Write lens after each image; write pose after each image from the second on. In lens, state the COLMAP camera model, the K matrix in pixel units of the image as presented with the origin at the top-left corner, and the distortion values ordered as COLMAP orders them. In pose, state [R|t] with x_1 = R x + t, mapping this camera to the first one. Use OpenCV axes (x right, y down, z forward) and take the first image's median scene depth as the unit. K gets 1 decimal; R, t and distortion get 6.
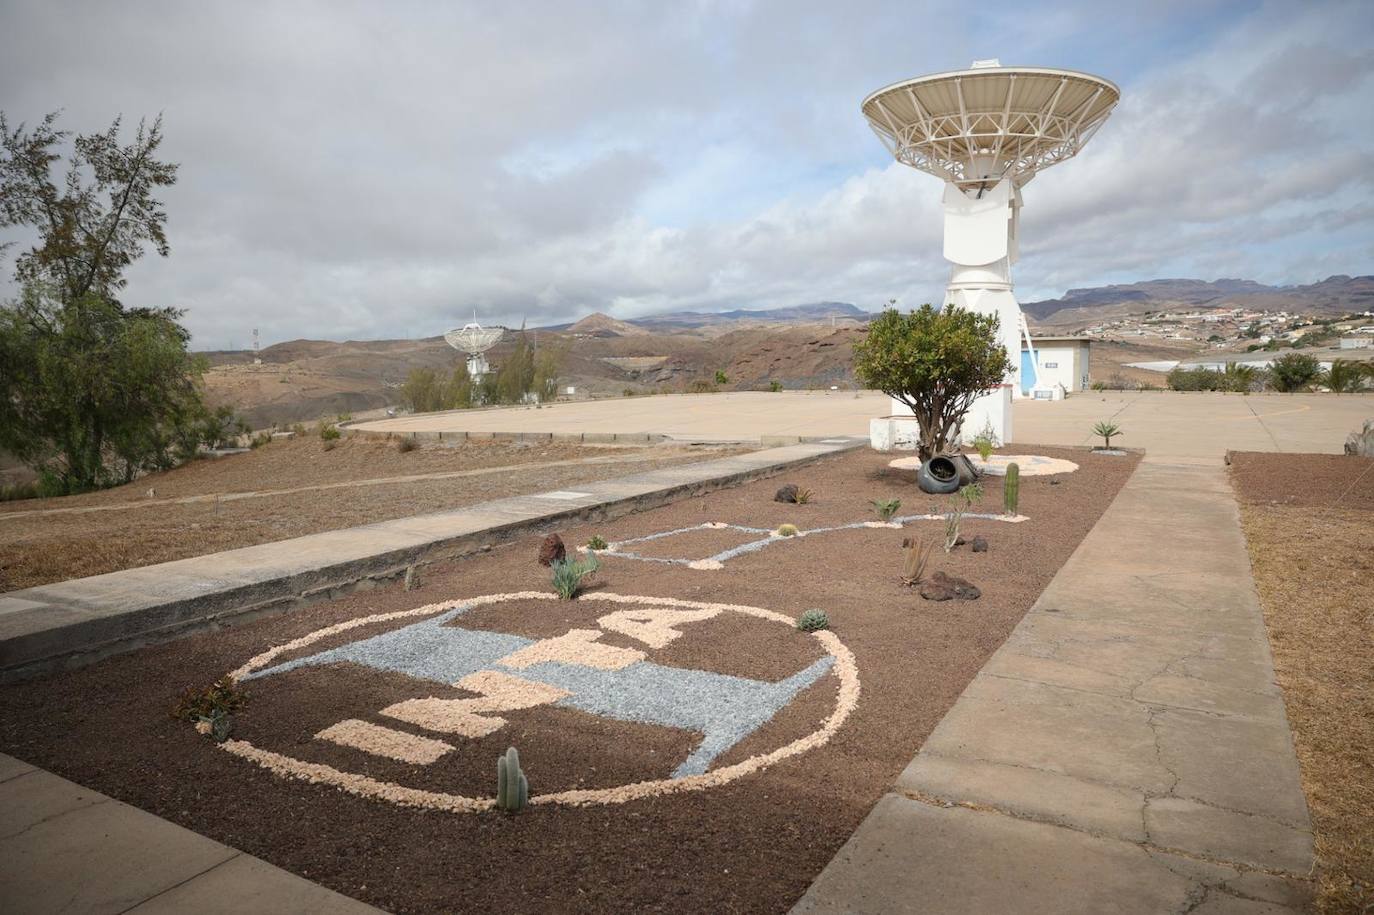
lens RADIAL K [[956.6, 0, 687.0], [0, 956.6, 457.5], [0, 0, 1]] dist [-0.097227, 0.084035]
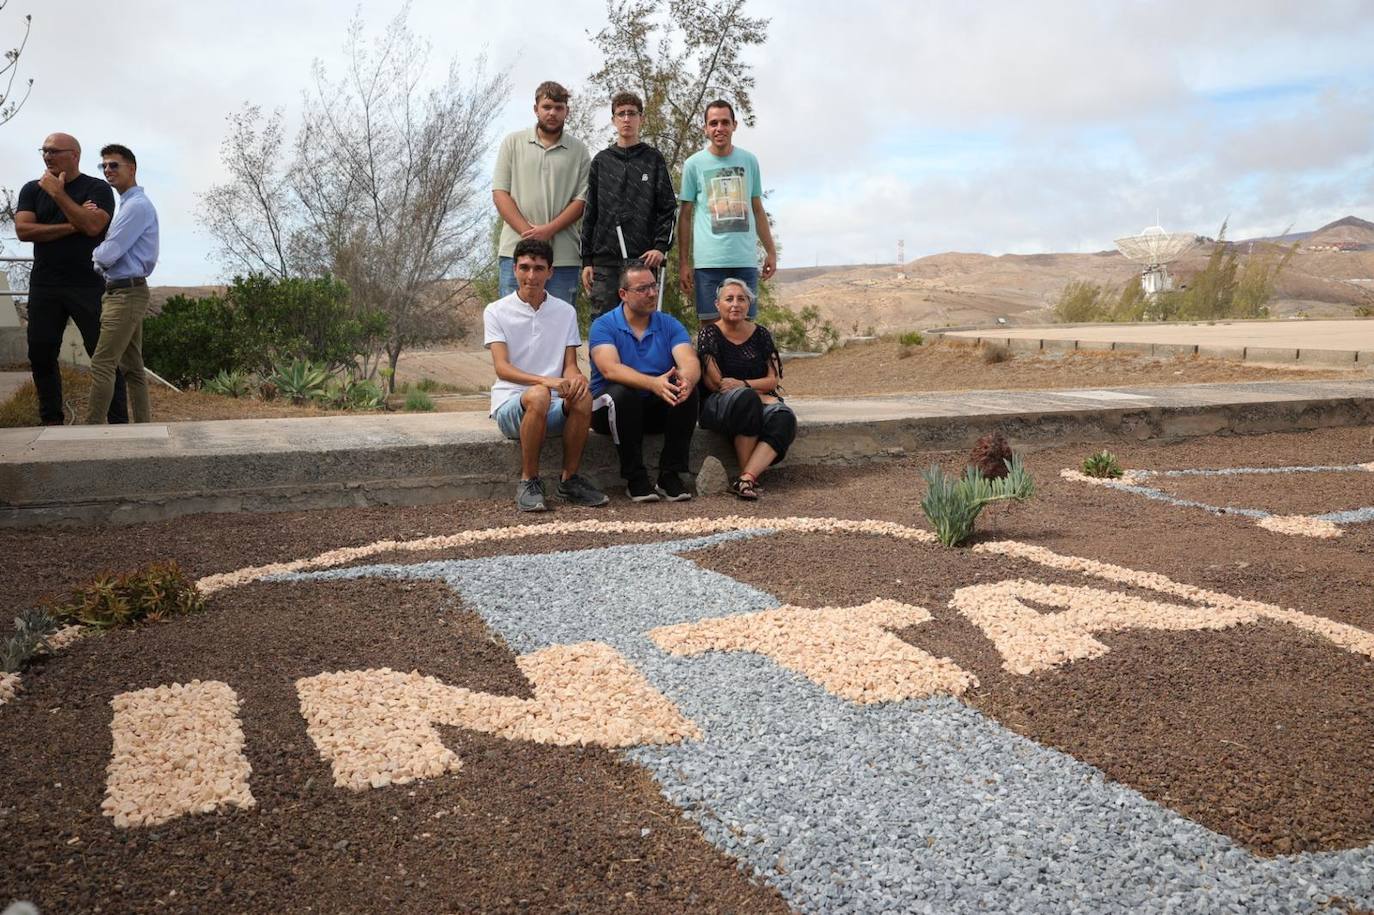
lens RADIAL K [[1115.2, 0, 696.2], [0, 1115.2, 452.2], [0, 0, 1]] dist [-0.055513, 0.071090]
pose [[0.810266, 0.095477, -0.578233, 0.110369], [-0.068988, 0.995319, 0.067675, 0.073724], [0.581988, -0.014944, 0.813060, 0.474996]]
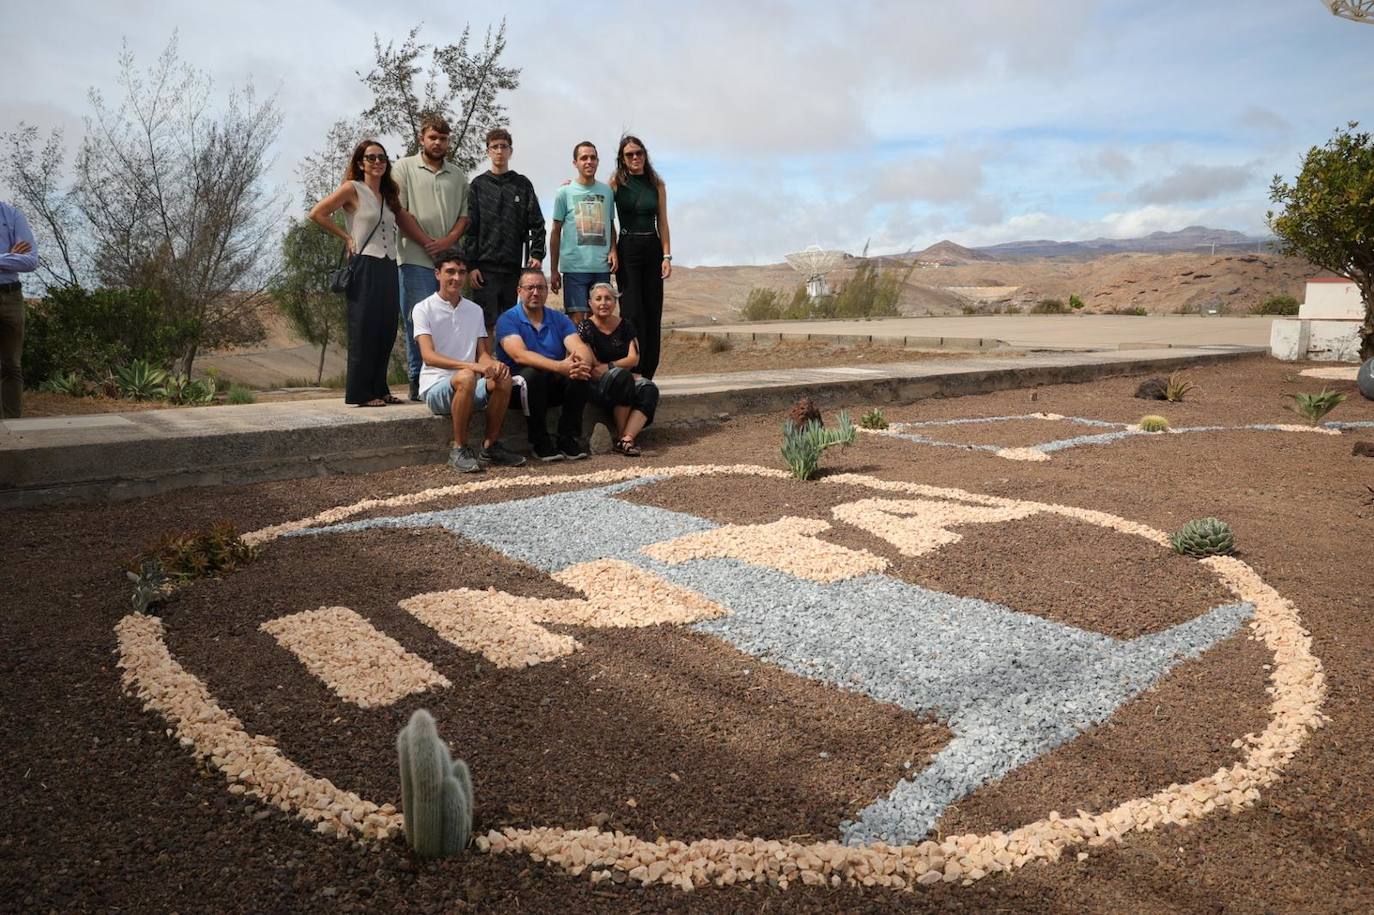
lens RADIAL K [[930.7, 0, 687.0], [0, 930.7, 457.5], [0, 0, 1]] dist [-0.107738, 0.086724]
pose [[0.934536, 0.069358, -0.349045, 0.029935], [-0.043965, 0.995812, 0.080163, 0.089537], [0.353143, -0.059570, 0.933671, 0.378097]]
